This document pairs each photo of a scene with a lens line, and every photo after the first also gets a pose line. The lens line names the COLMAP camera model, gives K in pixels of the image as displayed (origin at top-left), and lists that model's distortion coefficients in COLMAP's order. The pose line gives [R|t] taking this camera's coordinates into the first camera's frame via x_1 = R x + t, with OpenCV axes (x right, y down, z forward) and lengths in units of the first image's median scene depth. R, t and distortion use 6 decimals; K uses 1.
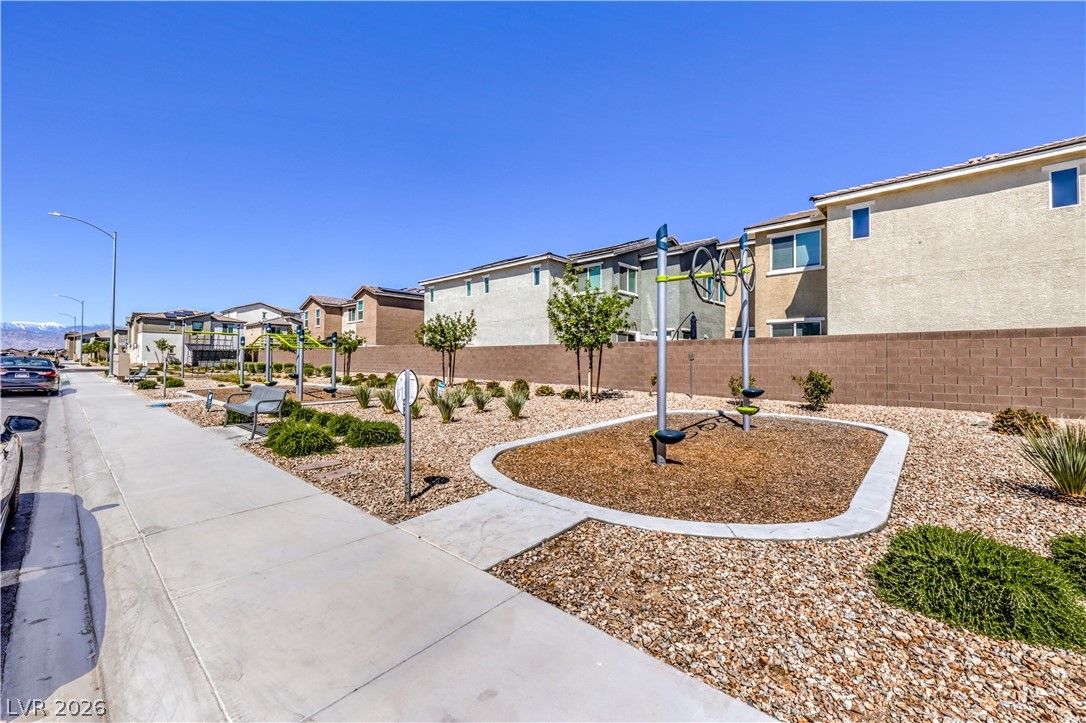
lens RADIAL K [[414.8, 0, 543.0], [0, 414.8, 361.5], [0, 0, 1]] dist [-0.026112, 0.000132]
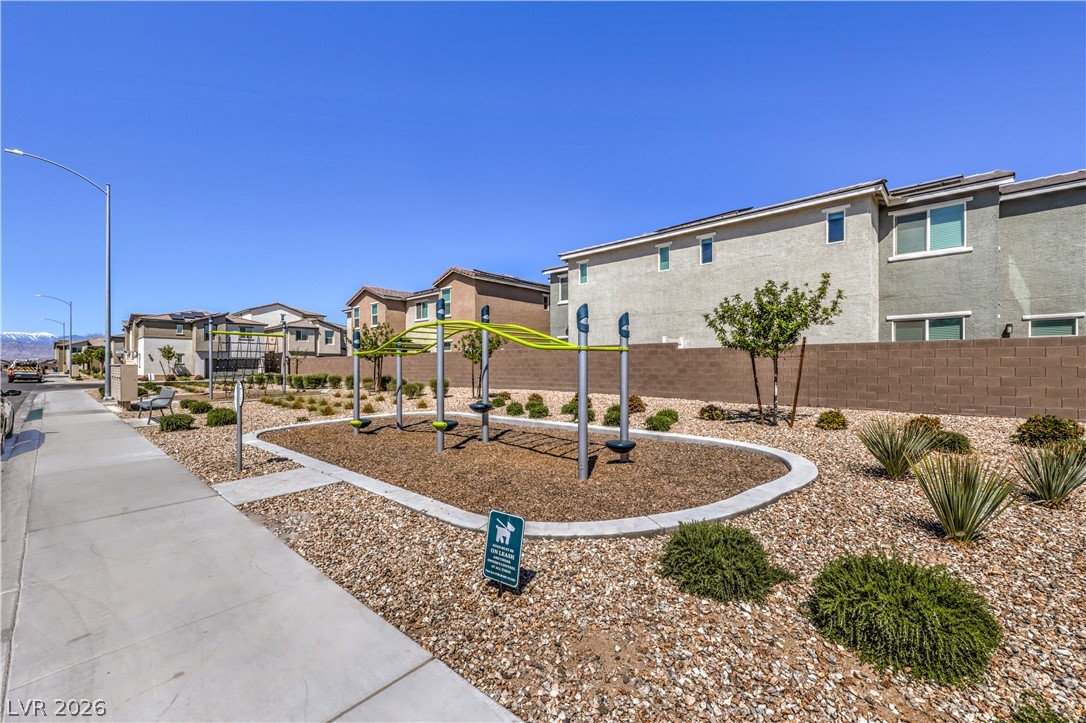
lens RADIAL K [[426.0, 0, 540.5], [0, 426.0, 374.0], [0, 0, 1]] dist [-0.018555, 0.000073]
pose [[0.999843, -0.009840, -0.014759, -0.171273], [0.010079, 0.999819, 0.016158, -0.004345], [0.014598, -0.016304, 0.999761, 0.157289]]
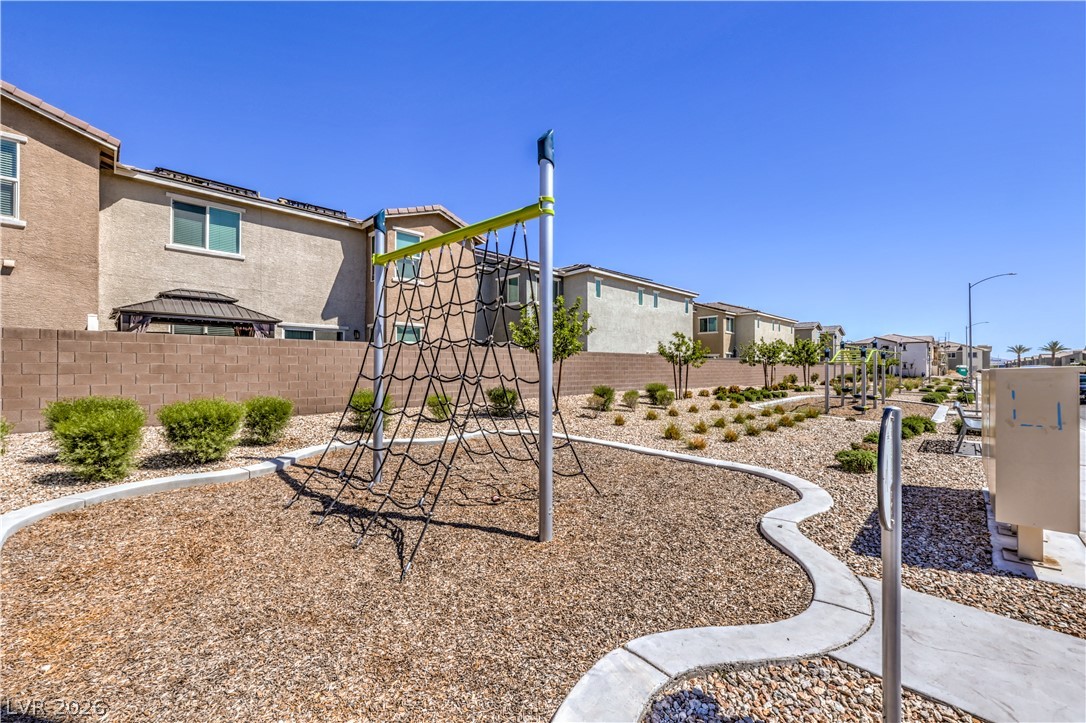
lens RADIAL K [[494.0, 0, 543.0], [0, 494.0, 361.5], [0, 0, 1]] dist [0.001272, 0.000190]
pose [[0.027626, 0.005827, 0.999601, -0.625481], [-0.008715, 0.999946, -0.005588, -0.009387], [-0.999580, -0.008557, 0.027675, 0.561981]]
